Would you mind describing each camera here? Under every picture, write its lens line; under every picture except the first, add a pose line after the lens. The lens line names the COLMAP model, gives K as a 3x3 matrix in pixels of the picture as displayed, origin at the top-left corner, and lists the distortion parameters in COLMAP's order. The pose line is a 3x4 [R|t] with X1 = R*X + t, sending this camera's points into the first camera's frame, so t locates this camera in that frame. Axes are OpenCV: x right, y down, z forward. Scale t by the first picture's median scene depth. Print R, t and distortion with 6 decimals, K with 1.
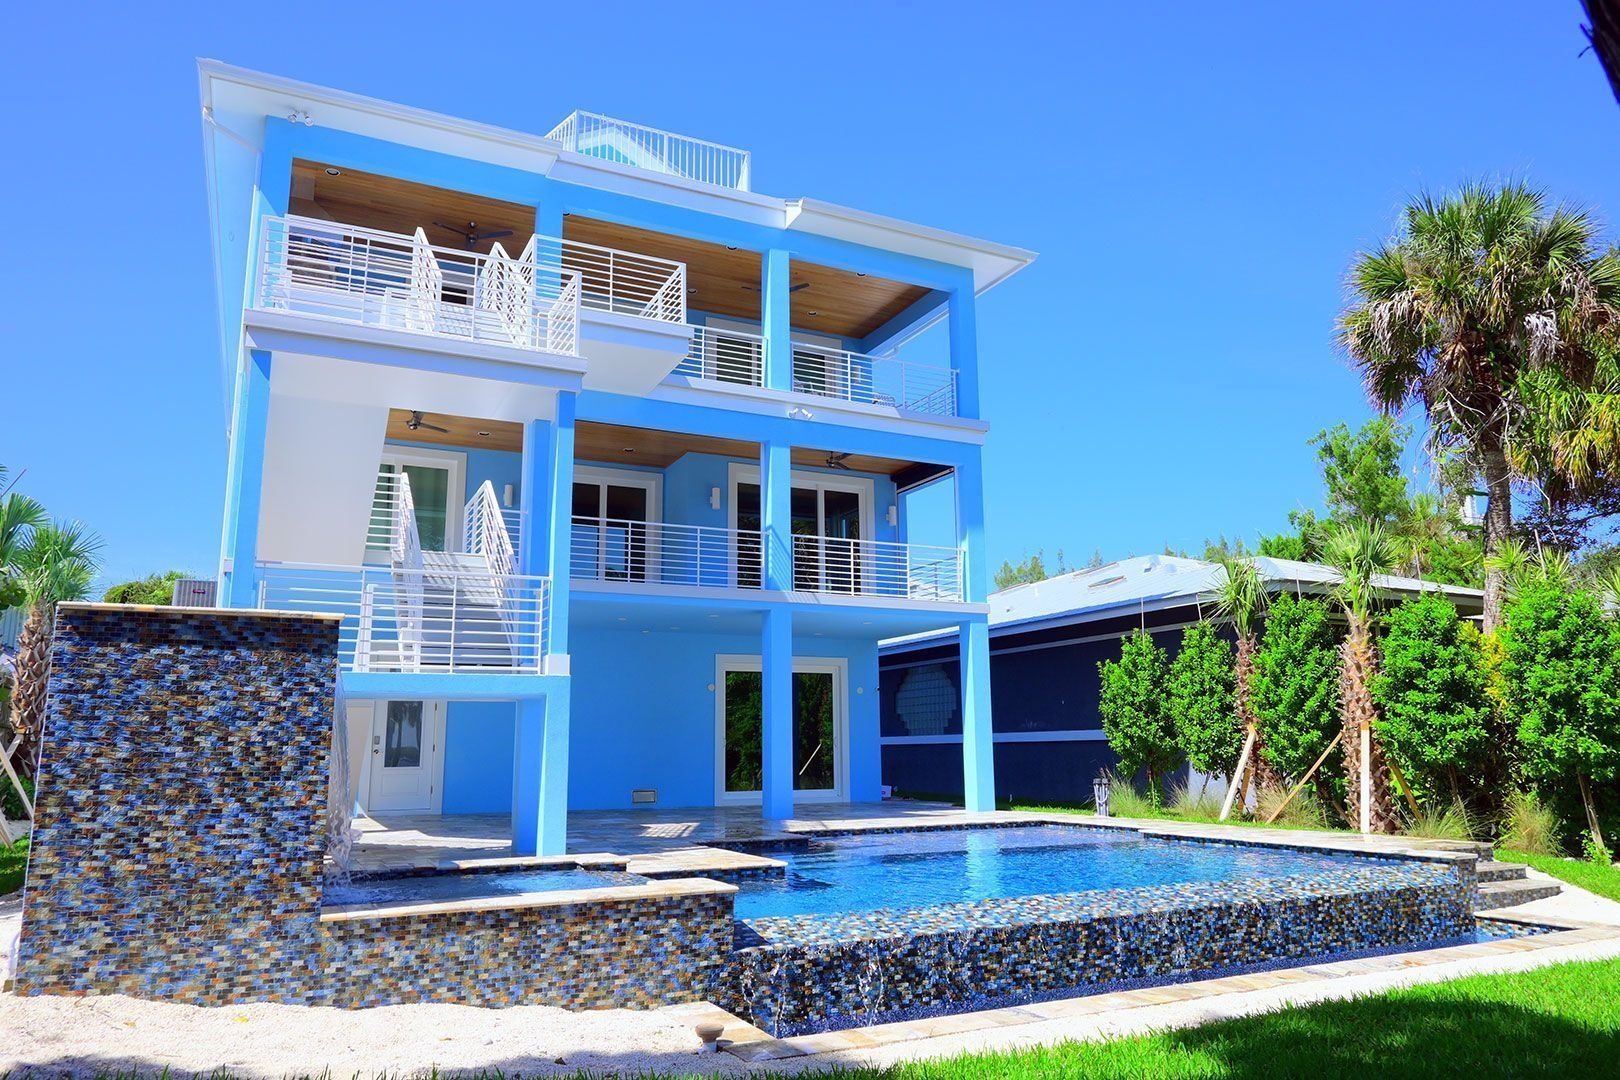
lens RADIAL K [[1119.0, 0, 797.4], [0, 1119.0, 531.1], [0, 0, 1]] dist [0.004270, -0.007653]
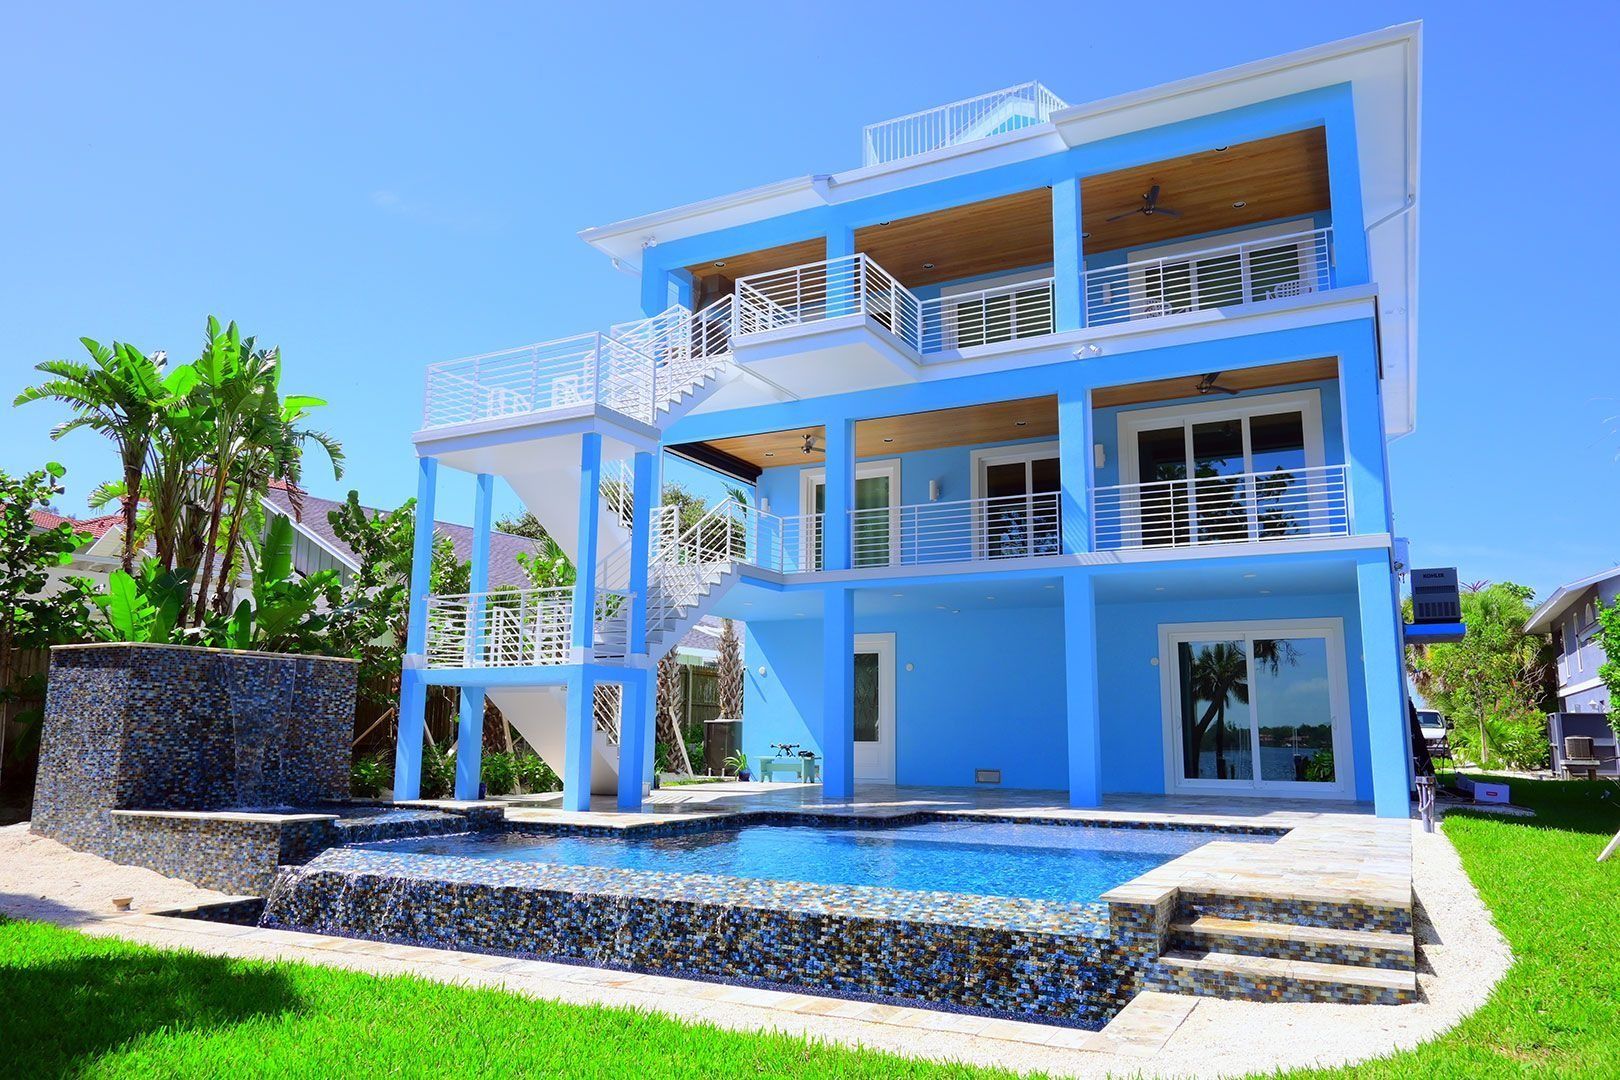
lens RADIAL K [[1119.0, 0, 797.8], [0, 1119.0, 548.4], [0, 0, 1]] dist [0.004270, -0.007653]
pose [[0.590970, -0.117904, -0.798031, 1.177264], [0.144754, 0.988703, -0.038879, 0.106971], [0.793600, -0.092542, 0.601361, 0.569858]]
